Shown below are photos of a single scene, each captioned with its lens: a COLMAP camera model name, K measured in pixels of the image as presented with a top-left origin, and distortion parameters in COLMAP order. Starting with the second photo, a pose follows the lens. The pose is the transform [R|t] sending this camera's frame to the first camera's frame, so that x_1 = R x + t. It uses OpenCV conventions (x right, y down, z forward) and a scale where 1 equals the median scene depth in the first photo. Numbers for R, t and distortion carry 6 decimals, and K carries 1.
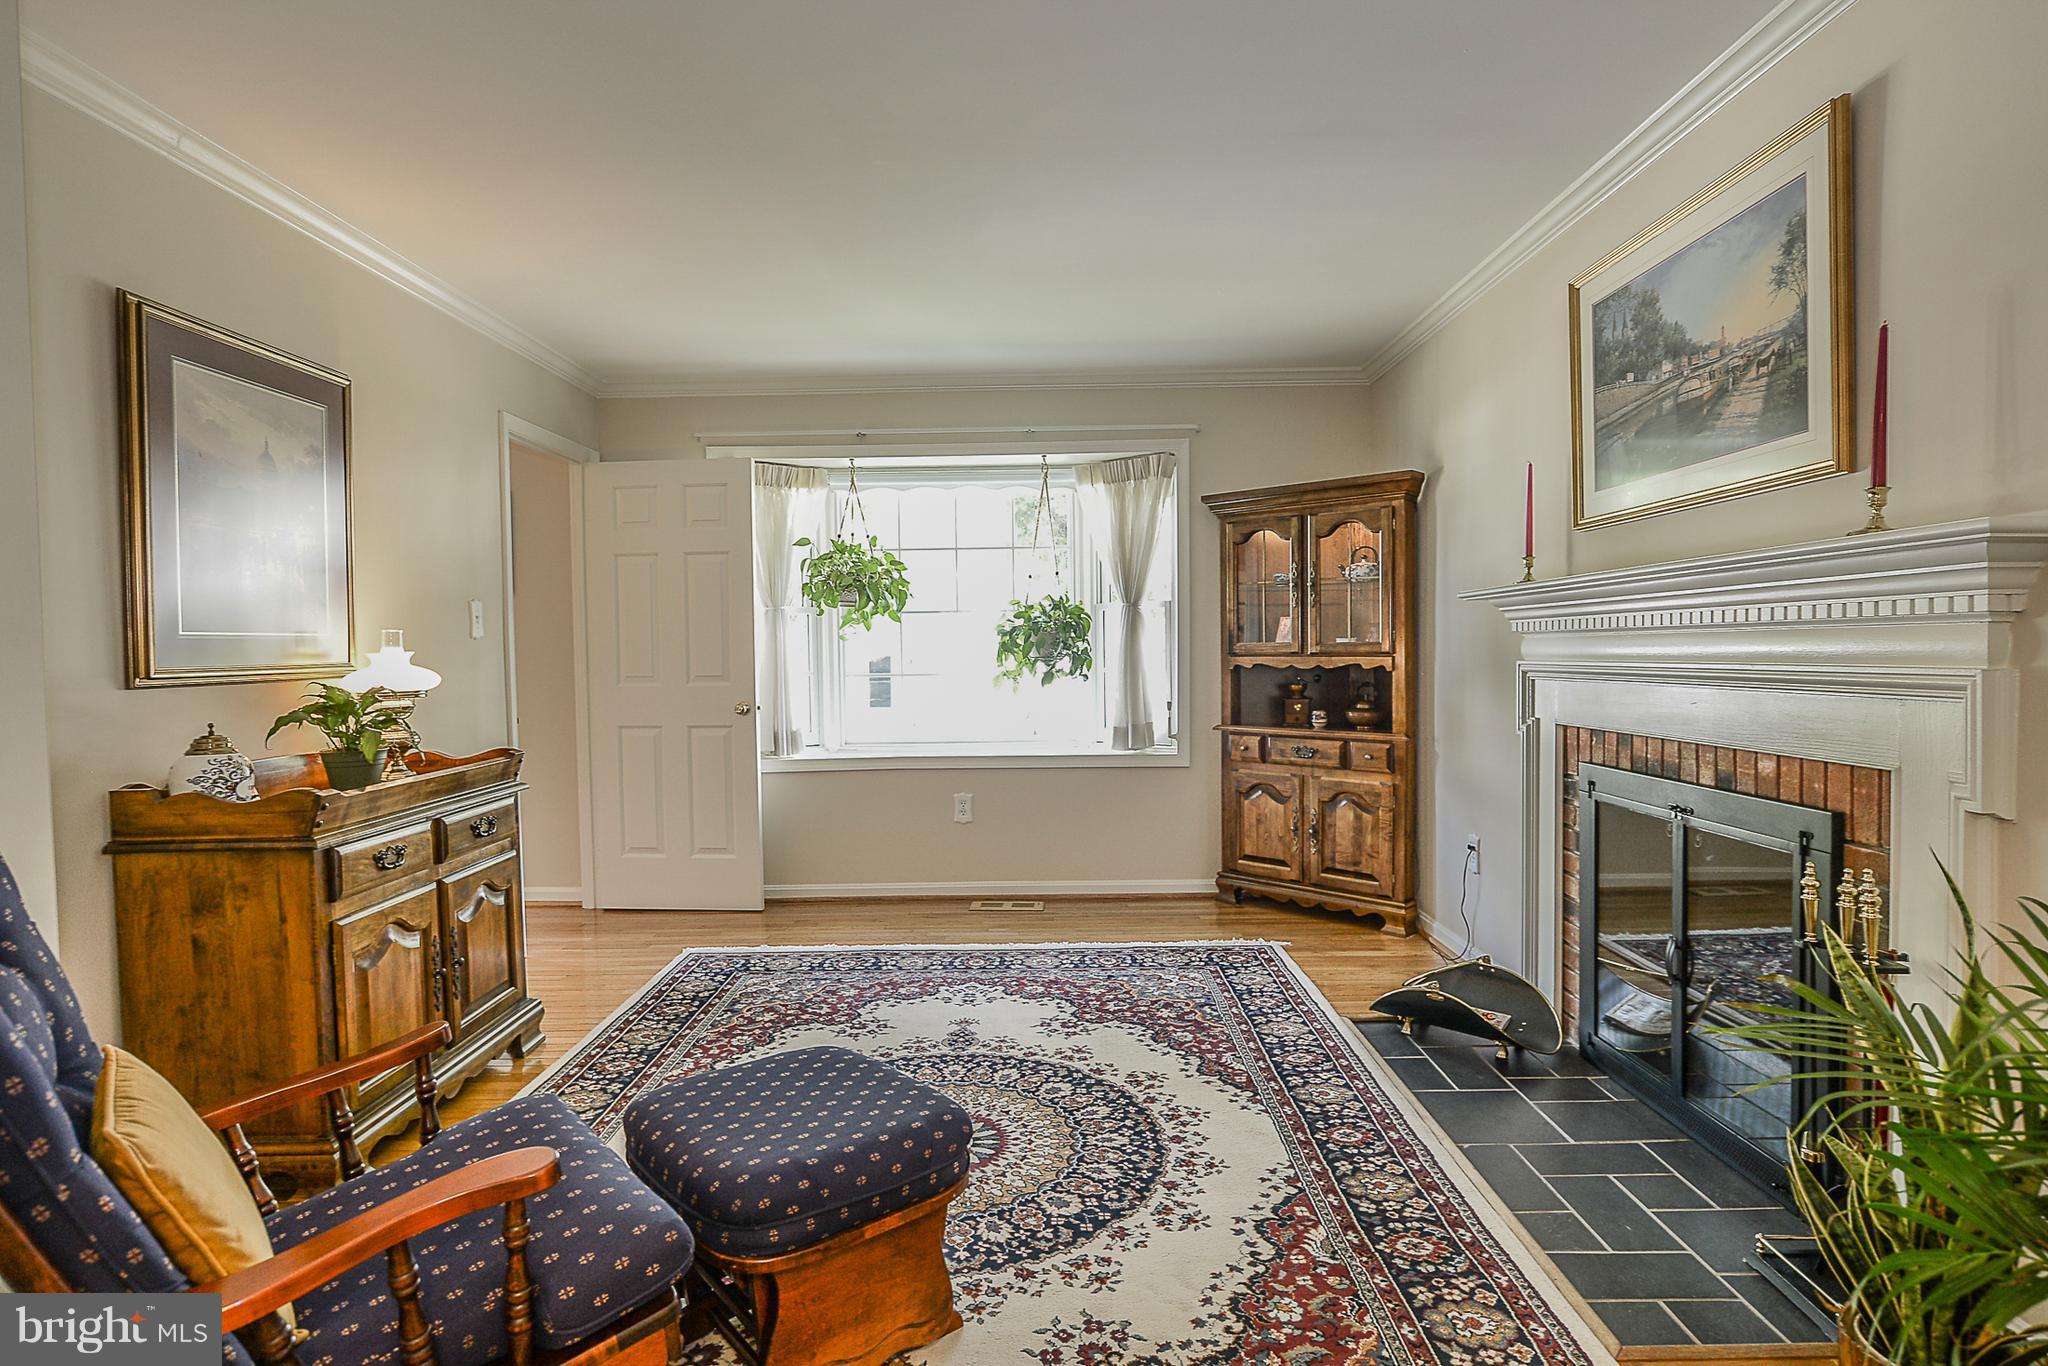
lens RADIAL K [[1041.7, 0, 1028.0], [0, 1041.7, 676.9], [0, 0, 1]] dist [-0.000747, 0.000653]
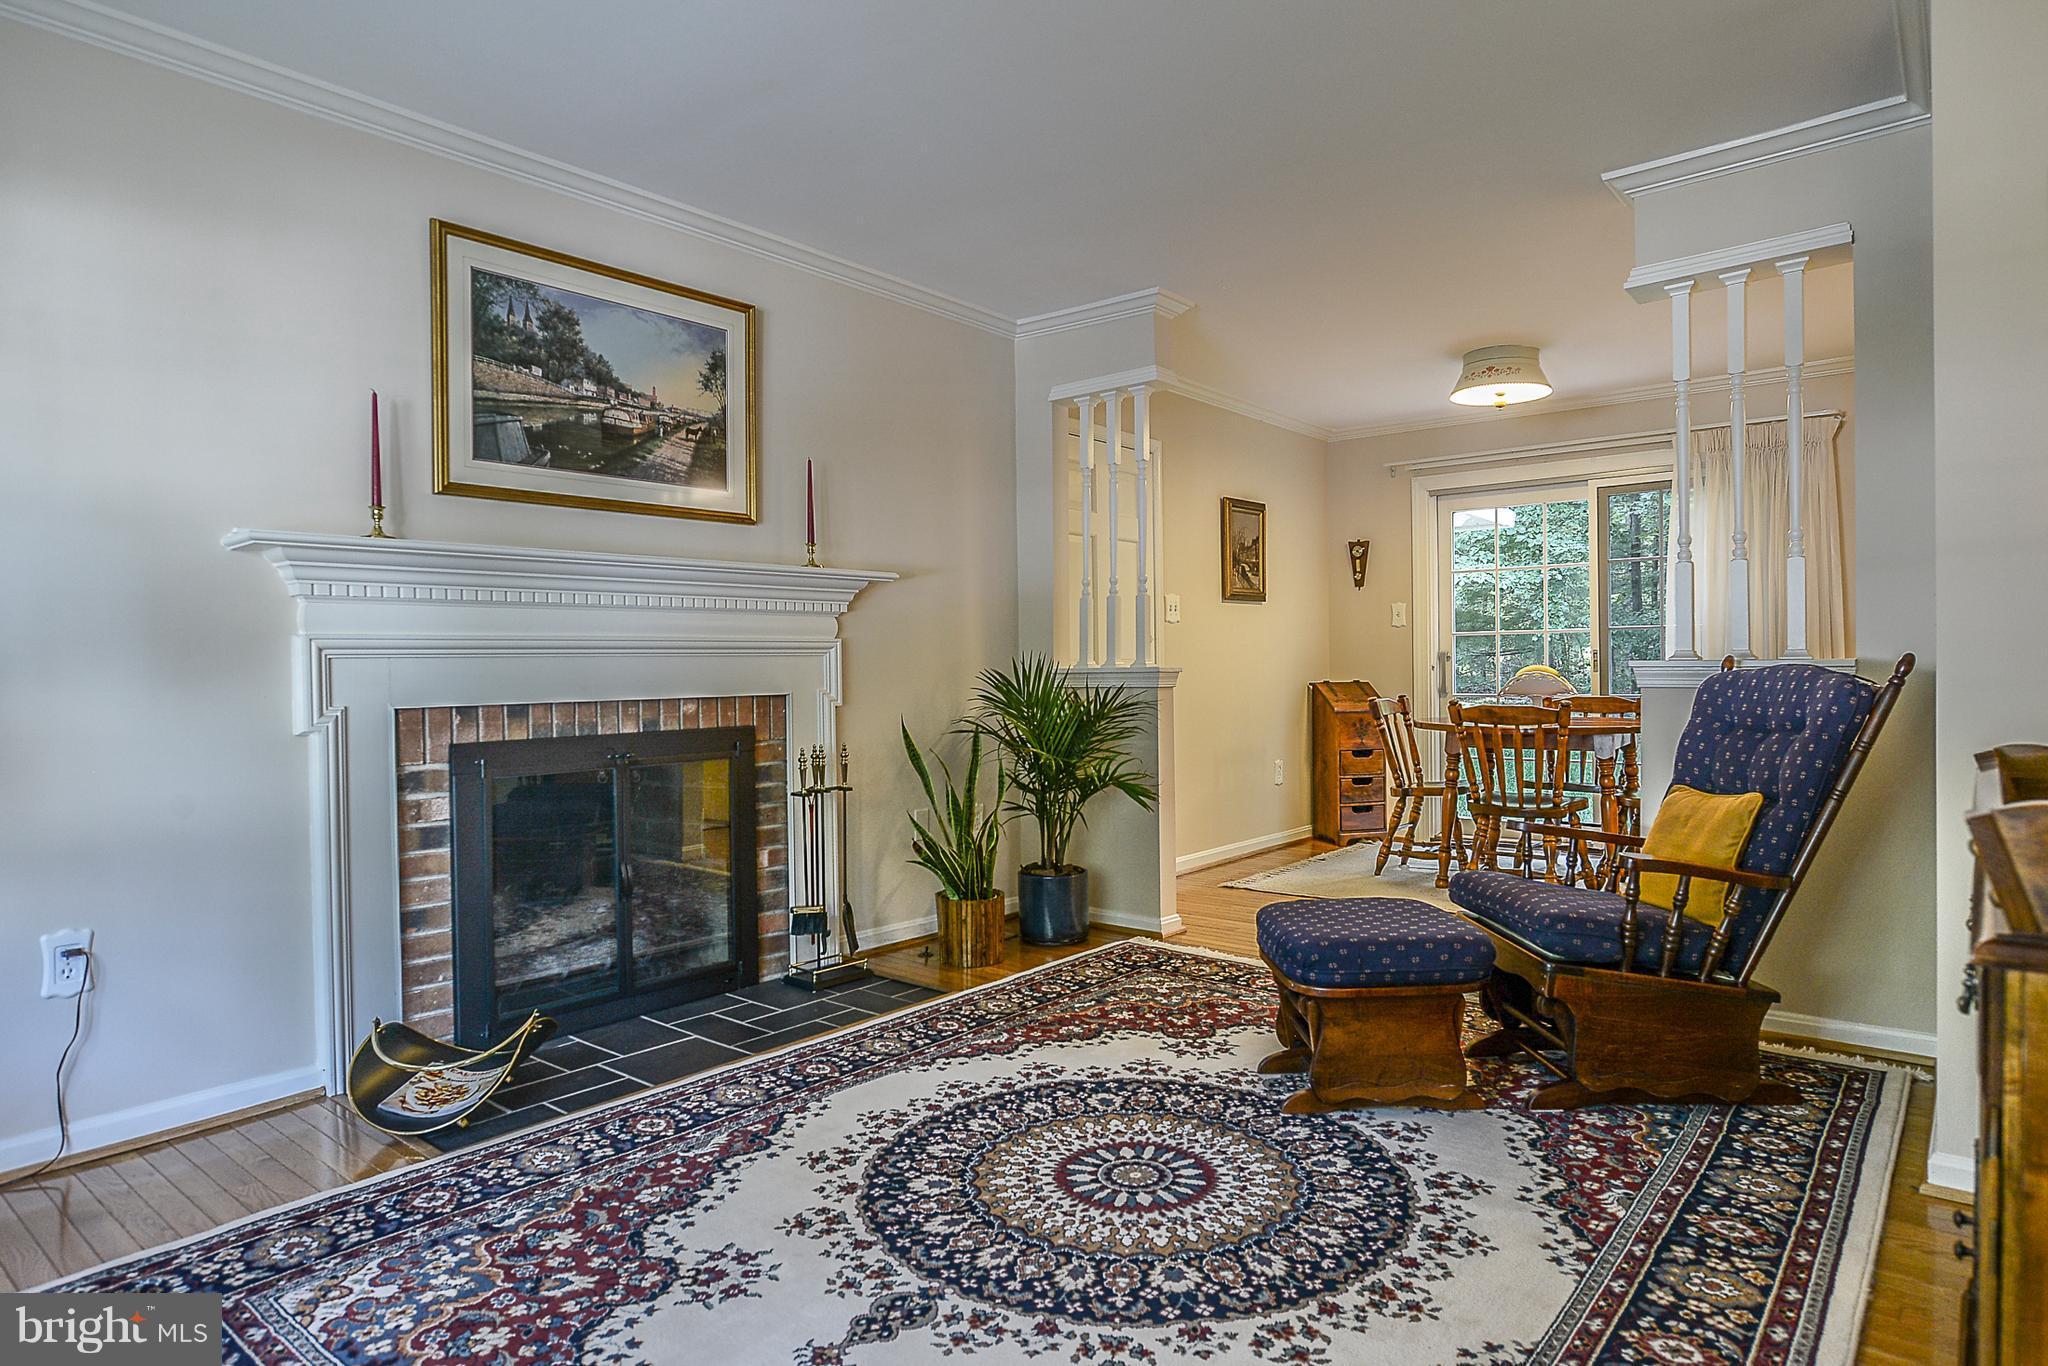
lens RADIAL K [[1156.3, 0, 1024.0], [0, 1156.3, 683.0], [0, 0, 1]] dist [-0.003080, -0.000074]
pose [[-0.765021, 0.017763, 0.643760, -0.605416], [0.042857, 0.998808, 0.023371, 0.029253], [-0.642577, 0.045469, -0.764870, 1.714006]]
